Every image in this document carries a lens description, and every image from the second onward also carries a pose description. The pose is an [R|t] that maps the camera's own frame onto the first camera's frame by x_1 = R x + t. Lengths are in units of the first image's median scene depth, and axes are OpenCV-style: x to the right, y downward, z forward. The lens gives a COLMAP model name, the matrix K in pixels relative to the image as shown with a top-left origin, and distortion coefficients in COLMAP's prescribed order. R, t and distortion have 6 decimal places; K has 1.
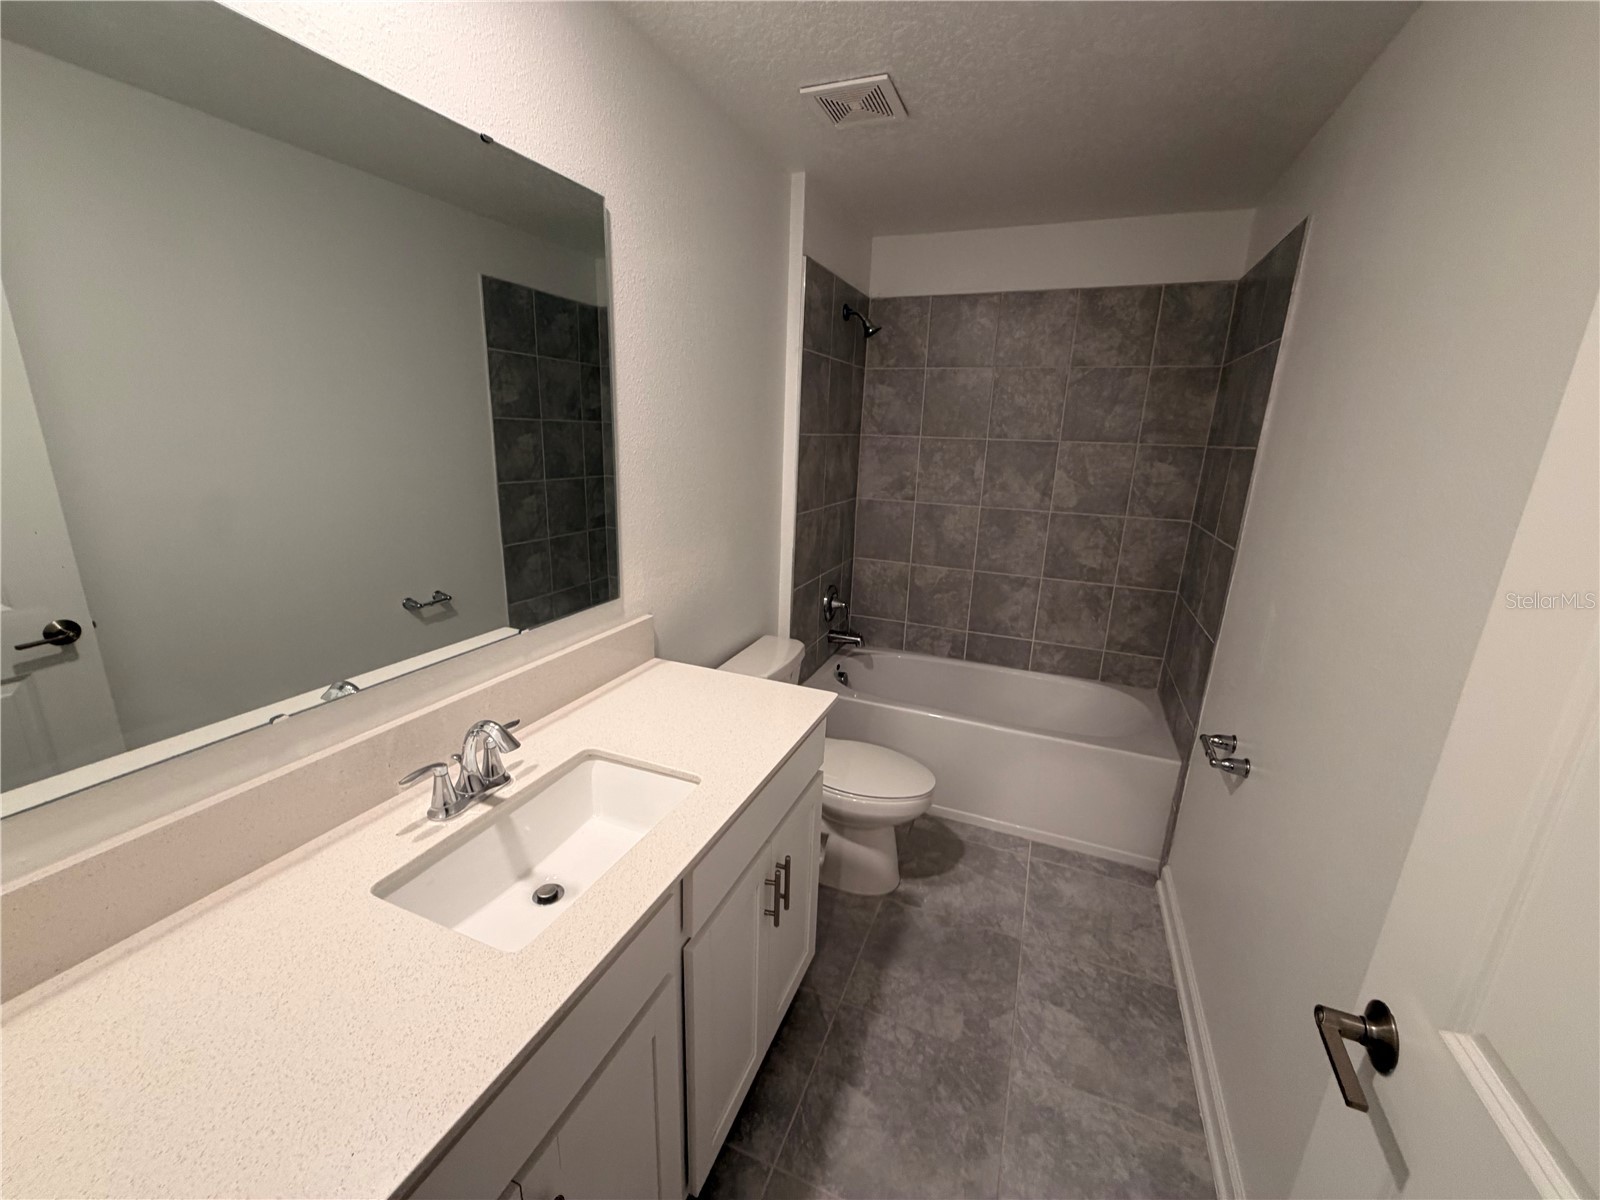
lens RADIAL K [[631.8, 0, 797.9], [0, 631.8, 604.5], [0, 0, 1]] dist [-0.001517, 0.001399]
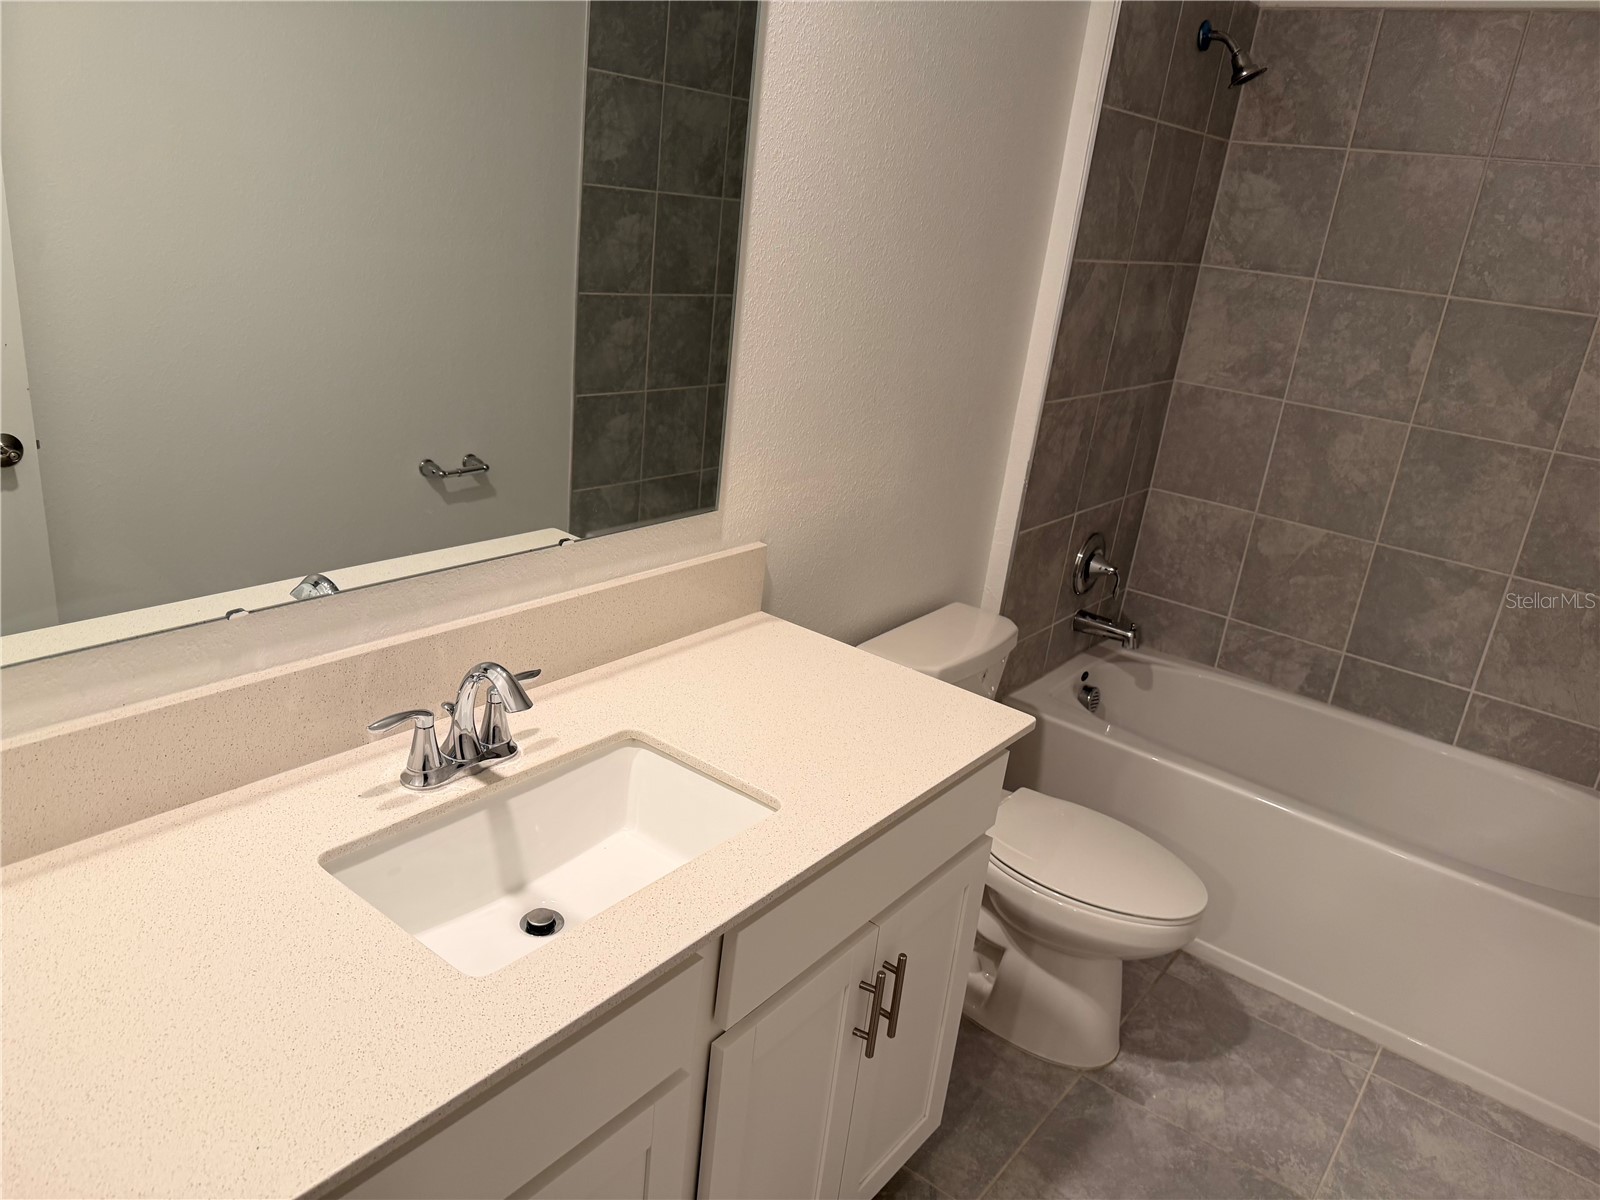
lens RADIAL K [[1121.9, 0, 800.7], [0, 1121.9, 616.9], [0, 0, 1]] dist [0.039323, -0.047096]
pose [[0.961056, 0.159943, -0.225366, 0.047435], [-0.142633, 0.985564, 0.091207, -0.012590], [0.236701, -0.055510, 0.969995, -0.054359]]
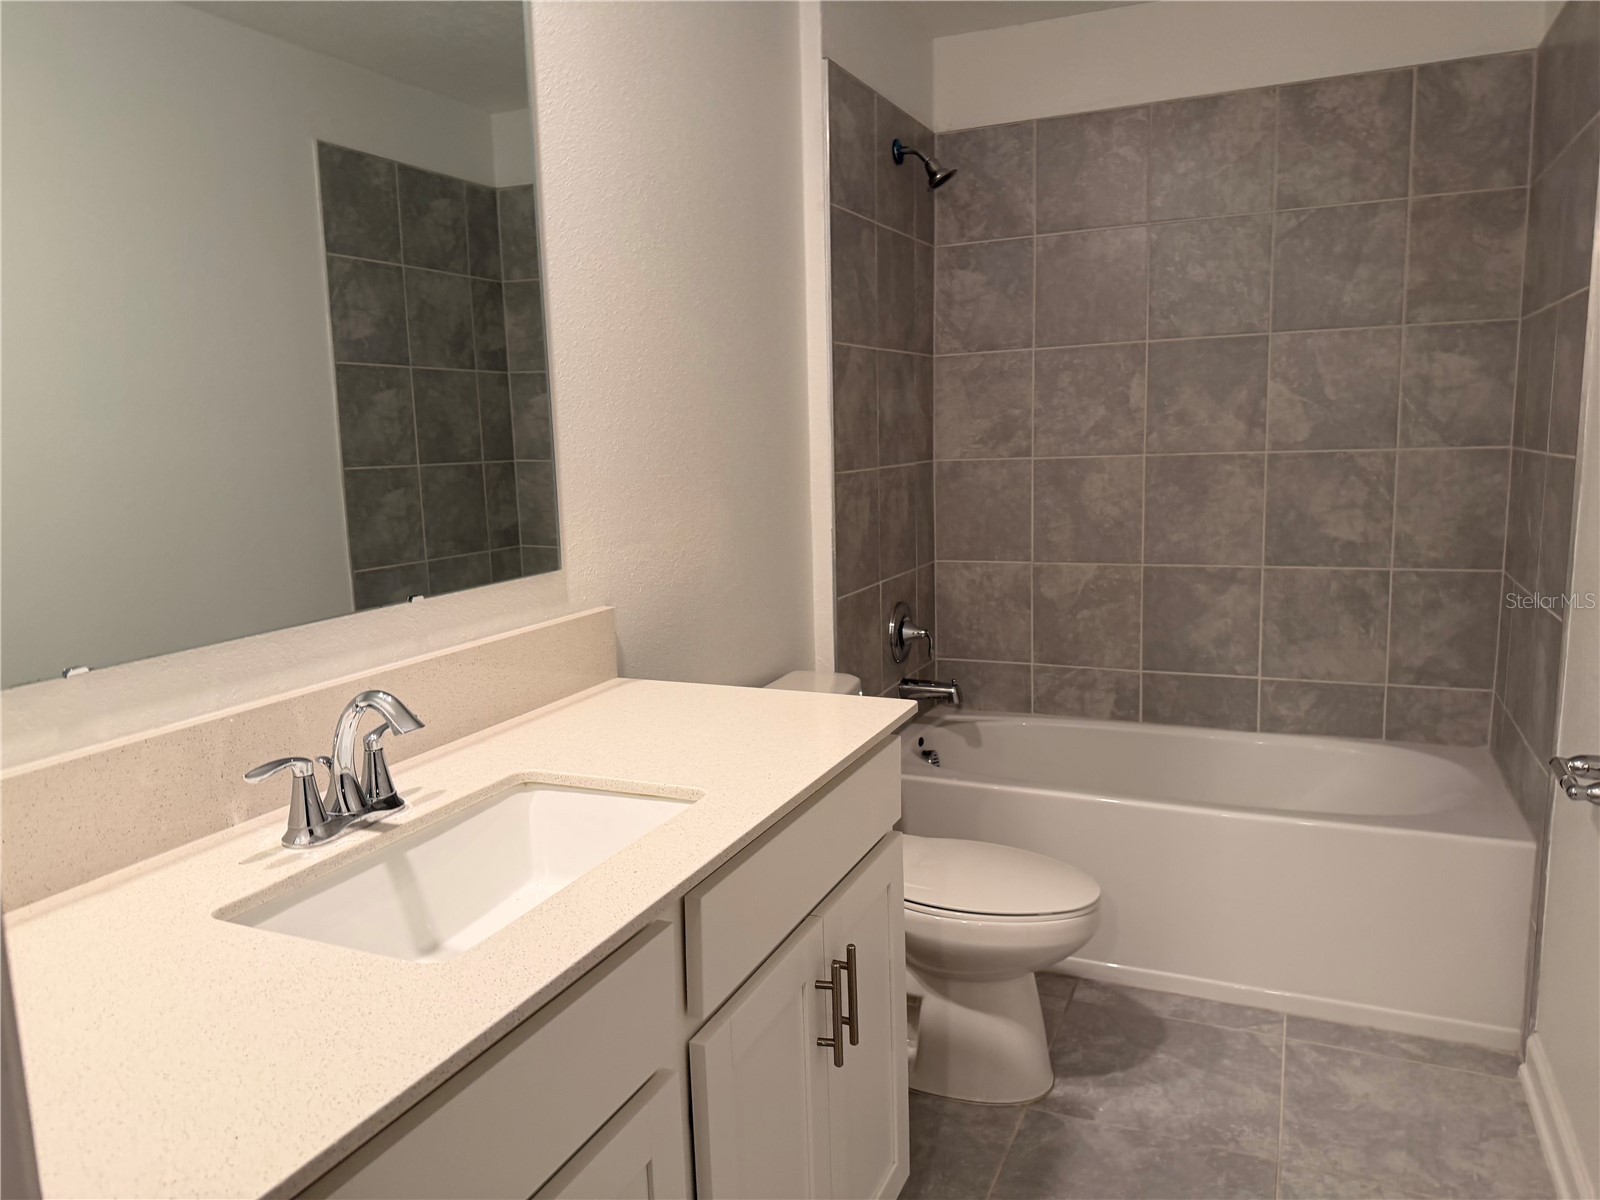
lens RADIAL K [[1121.9, 0, 794.9], [0, 1121.9, 606.2], [0, 0, 1]] dist [0.039323, -0.047096]
pose [[0.997510, -0.057185, -0.041284, -0.003634], [0.052249, 0.992325, -0.112072, 0.108819], [0.047376, 0.109636, 0.992842, -0.059708]]
